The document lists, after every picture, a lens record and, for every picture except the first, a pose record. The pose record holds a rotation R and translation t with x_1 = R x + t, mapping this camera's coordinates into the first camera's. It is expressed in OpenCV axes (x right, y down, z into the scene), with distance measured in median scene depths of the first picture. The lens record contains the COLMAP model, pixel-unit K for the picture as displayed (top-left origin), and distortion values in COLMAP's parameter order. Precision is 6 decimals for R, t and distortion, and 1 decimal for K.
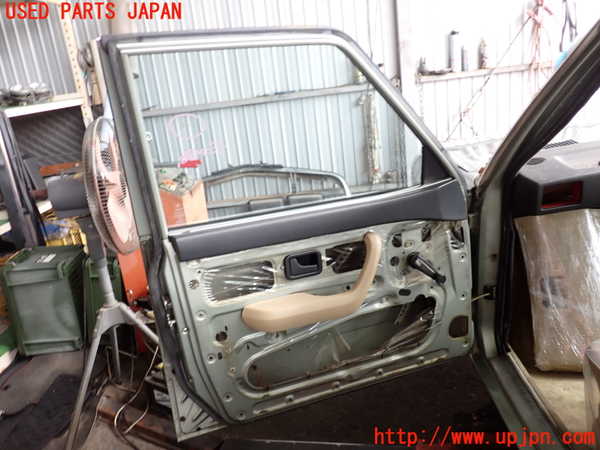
lens RADIAL K [[531.3, 0, 300.4], [0, 531.3, 225.7], [0, 0, 1]] dist [0.009822, 0.009665]
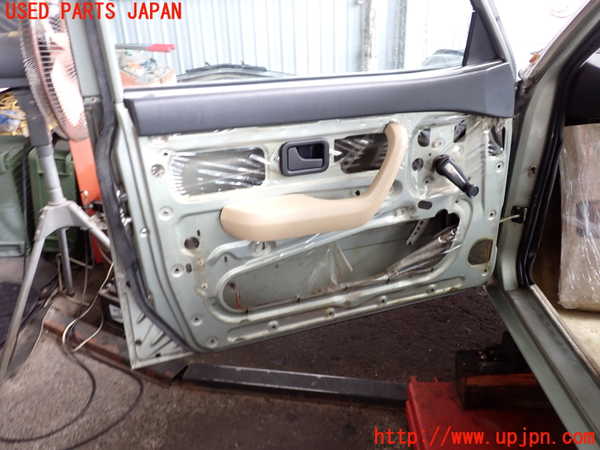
lens RADIAL K [[531.3, 0, 299.1], [0, 531.3, 224.3], [0, 0, 1]] dist [0.009822, 0.009665]
pose [[0.996352, 0.063794, 0.056690, -0.034568], [-0.070829, 0.988678, 0.132281, 0.059728], [-0.047609, -0.135813, 0.989590, 0.206294]]
